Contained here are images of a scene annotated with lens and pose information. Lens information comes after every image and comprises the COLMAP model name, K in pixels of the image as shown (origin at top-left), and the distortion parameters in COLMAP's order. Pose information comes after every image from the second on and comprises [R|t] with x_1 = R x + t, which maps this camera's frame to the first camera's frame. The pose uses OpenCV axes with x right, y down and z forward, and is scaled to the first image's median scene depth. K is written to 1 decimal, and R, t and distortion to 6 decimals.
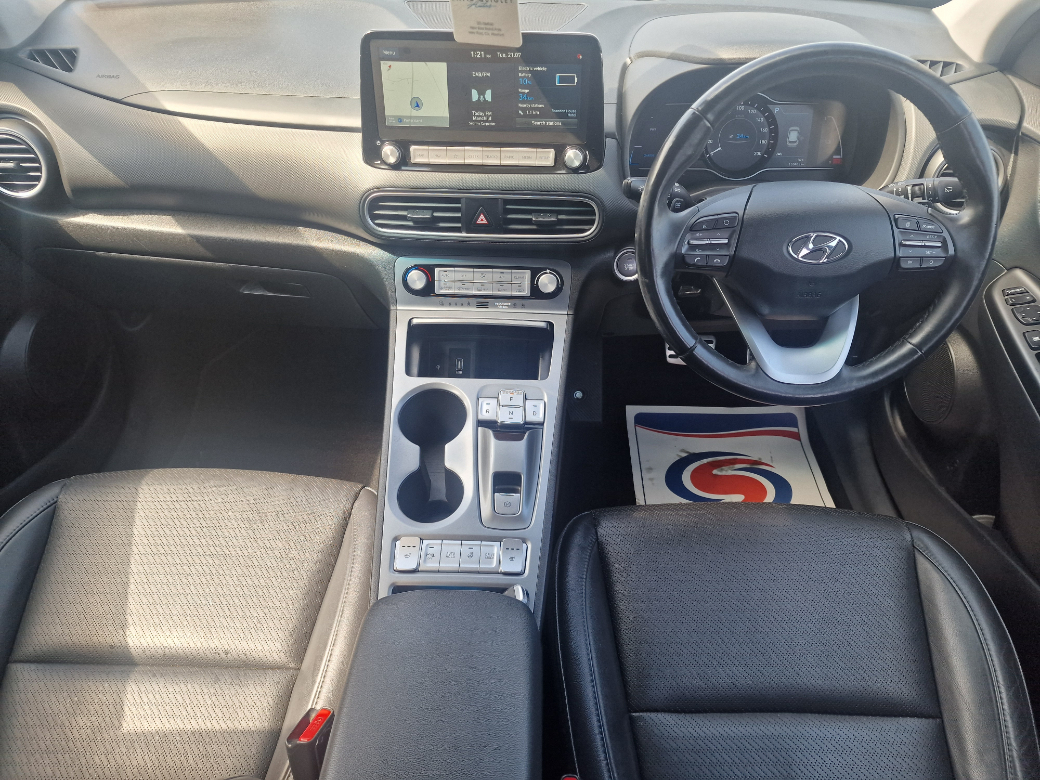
lens RADIAL K [[703.7, 0, 522.5], [0, 703.7, 389.5], [0, 0, 1]] dist [0.070433, -0.068222]
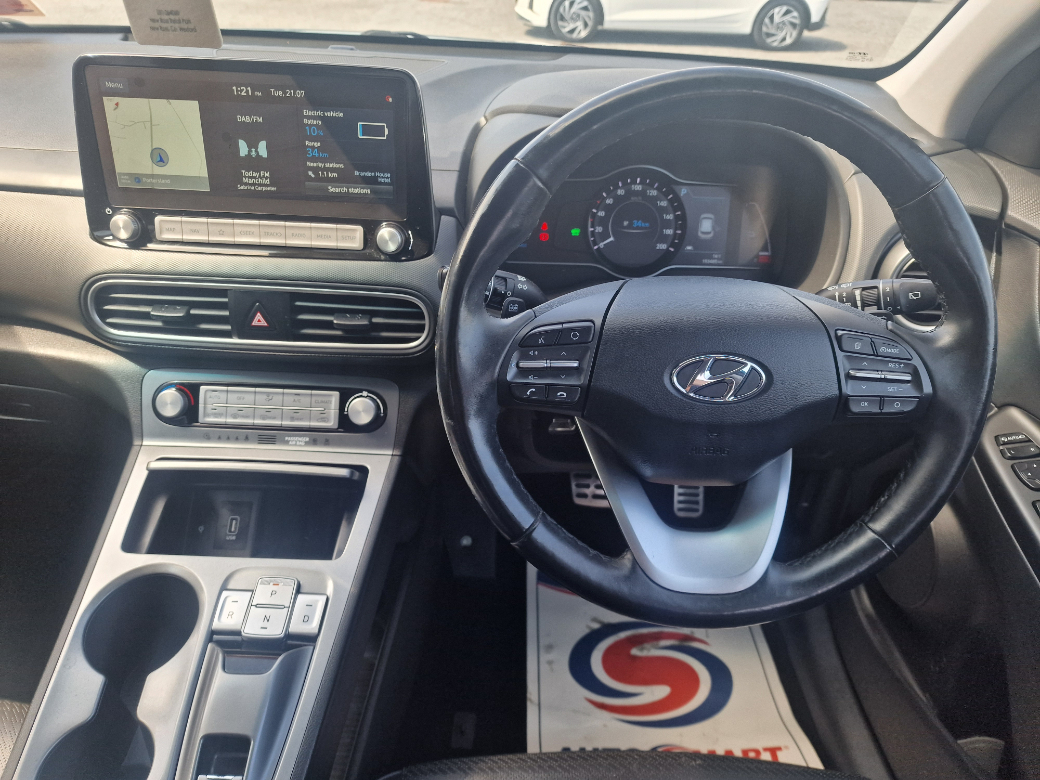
lens RADIAL K [[708.4, 0, 513.7], [0, 708.4, 390.3], [0, 0, 1]] dist [0.073052, -0.092688]
pose [[0.999360, 0.019938, 0.029697, 0.178299], [-0.015550, 0.989847, -0.141284, -0.080015], [-0.032213, 0.140732, 0.989524, 0.318219]]
